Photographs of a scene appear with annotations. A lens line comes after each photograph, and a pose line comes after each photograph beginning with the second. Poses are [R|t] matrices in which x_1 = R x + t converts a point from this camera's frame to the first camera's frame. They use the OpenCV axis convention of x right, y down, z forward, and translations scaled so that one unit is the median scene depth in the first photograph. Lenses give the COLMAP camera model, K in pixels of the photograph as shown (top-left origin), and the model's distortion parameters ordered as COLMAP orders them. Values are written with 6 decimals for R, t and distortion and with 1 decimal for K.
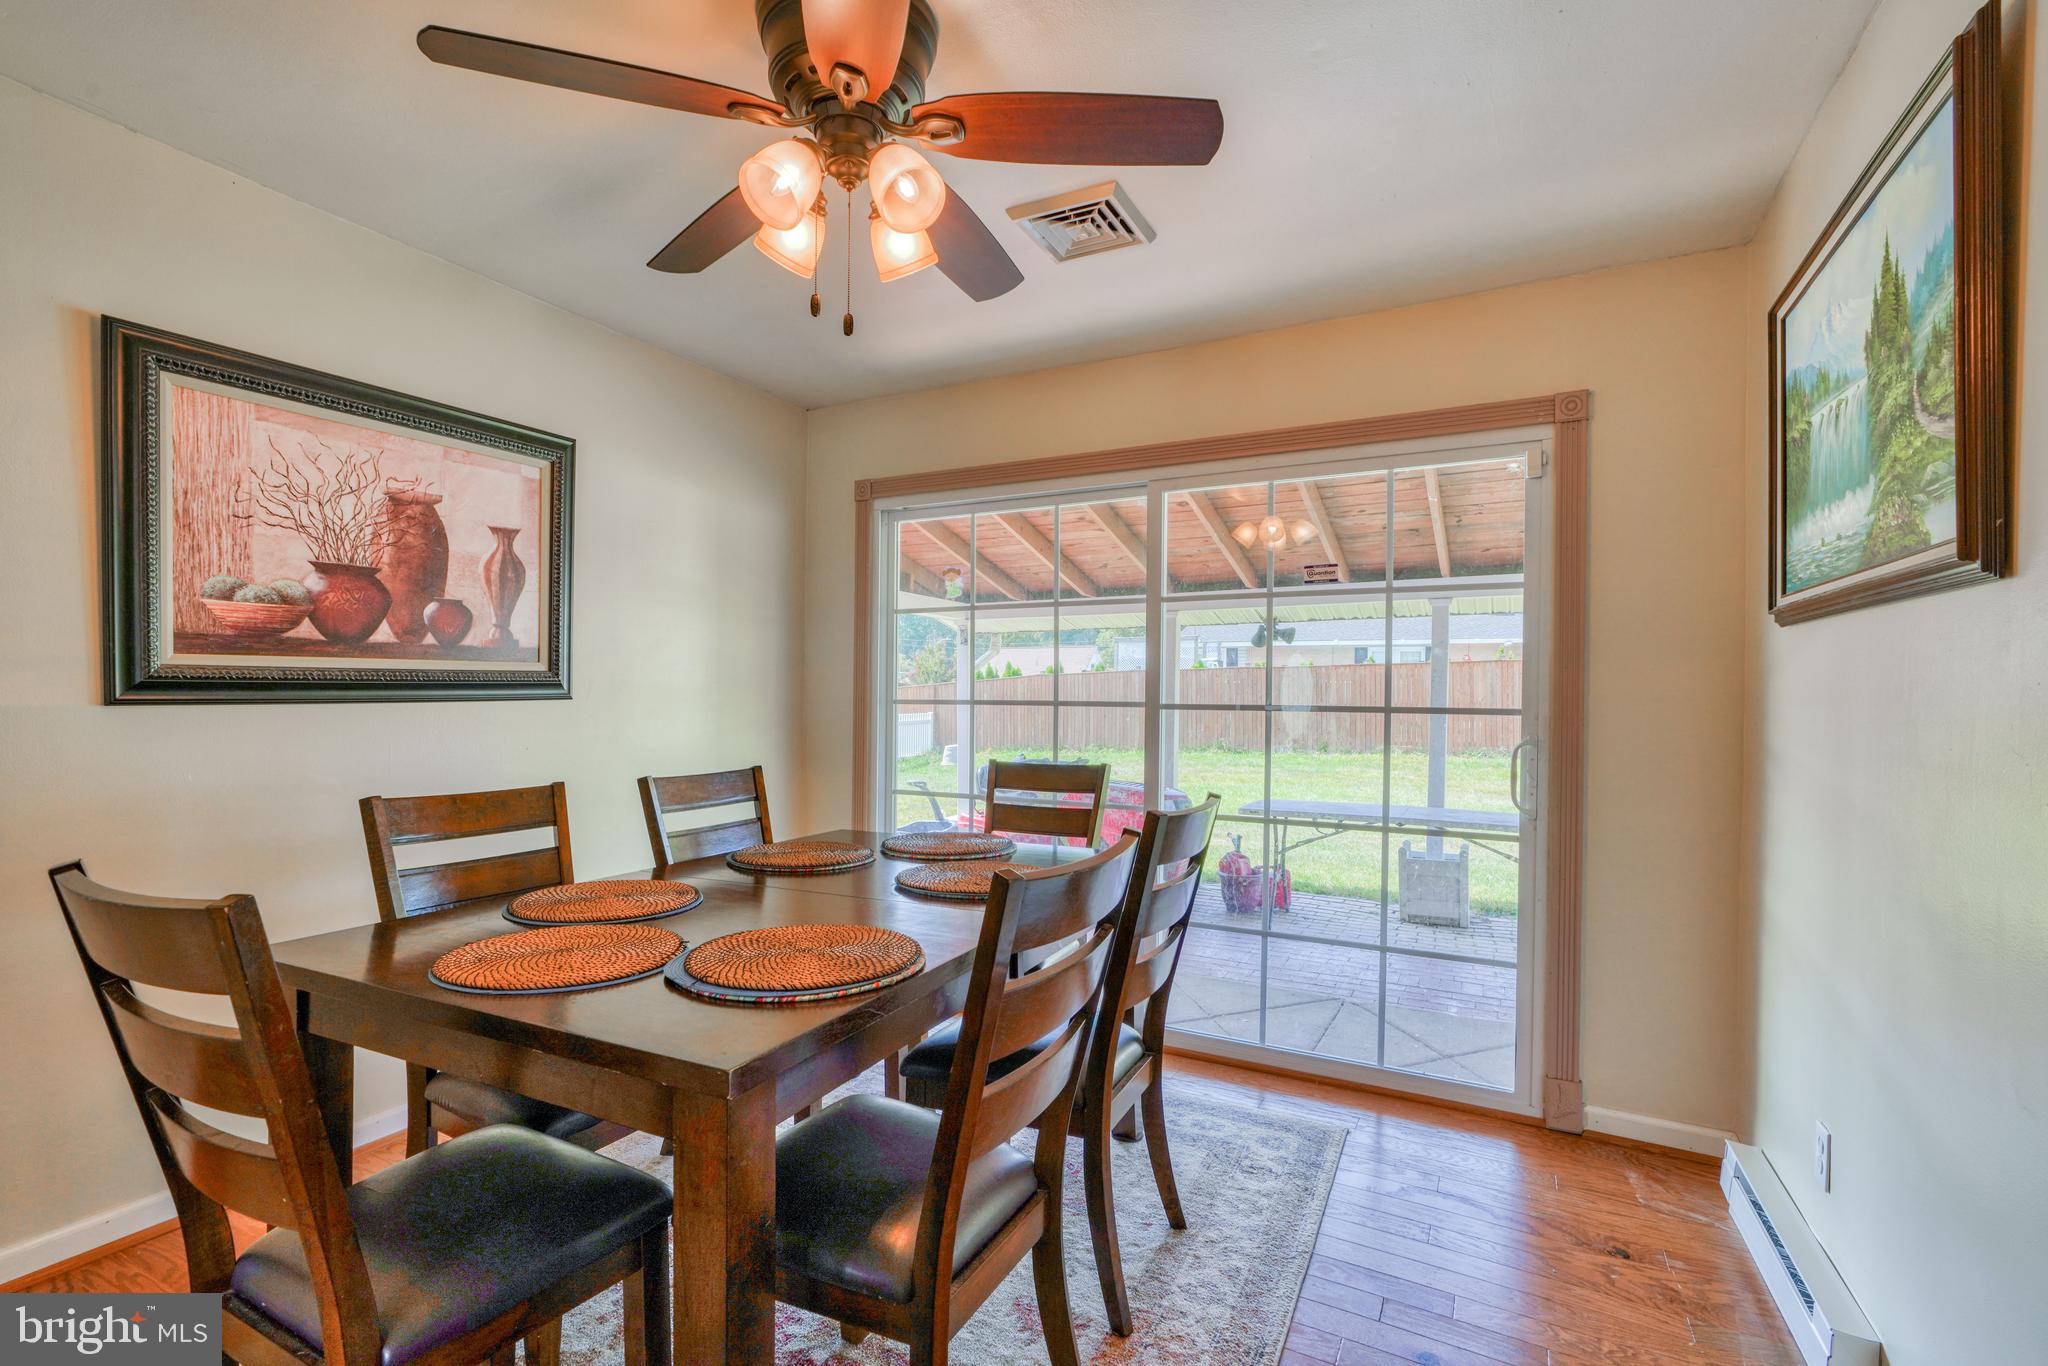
lens RADIAL K [[933.9, 0, 1005.9], [0, 933.9, 684.5], [0, 0, 1]] dist [-0.010366, 0.005626]
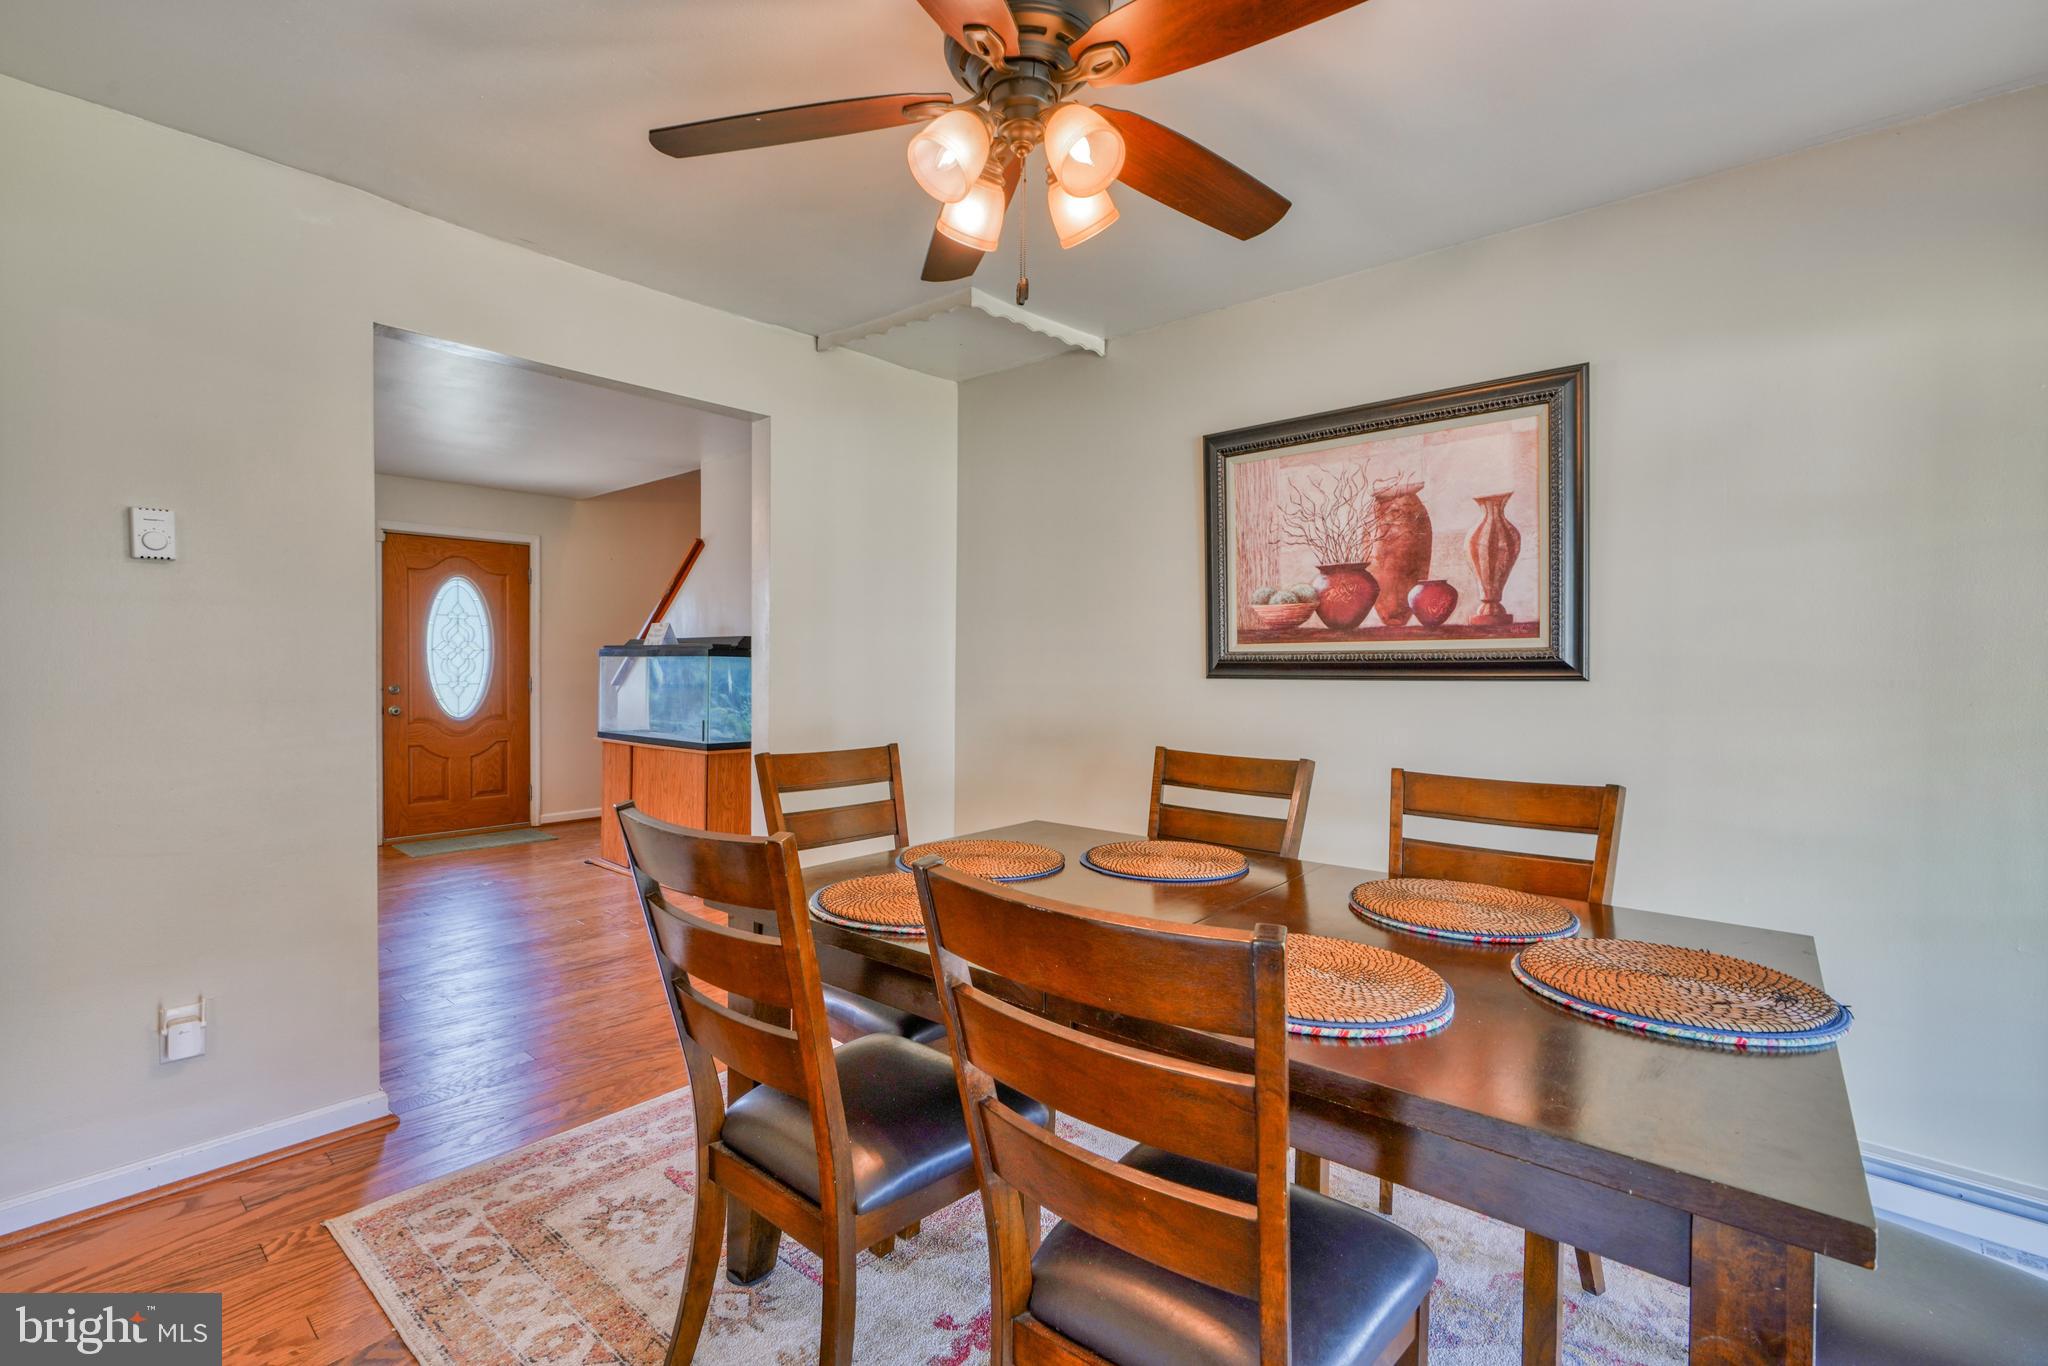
lens RADIAL K [[933.9, 0, 971.5], [0, 933.9, 691.7], [0, 0, 1]] dist [-0.010366, 0.005626]
pose [[-0.252842, 0.004044, -0.967499, 0.556889], [-0.011510, 0.999908, 0.007187, 0.030871], [0.967439, 0.012953, -0.252772, 0.823578]]
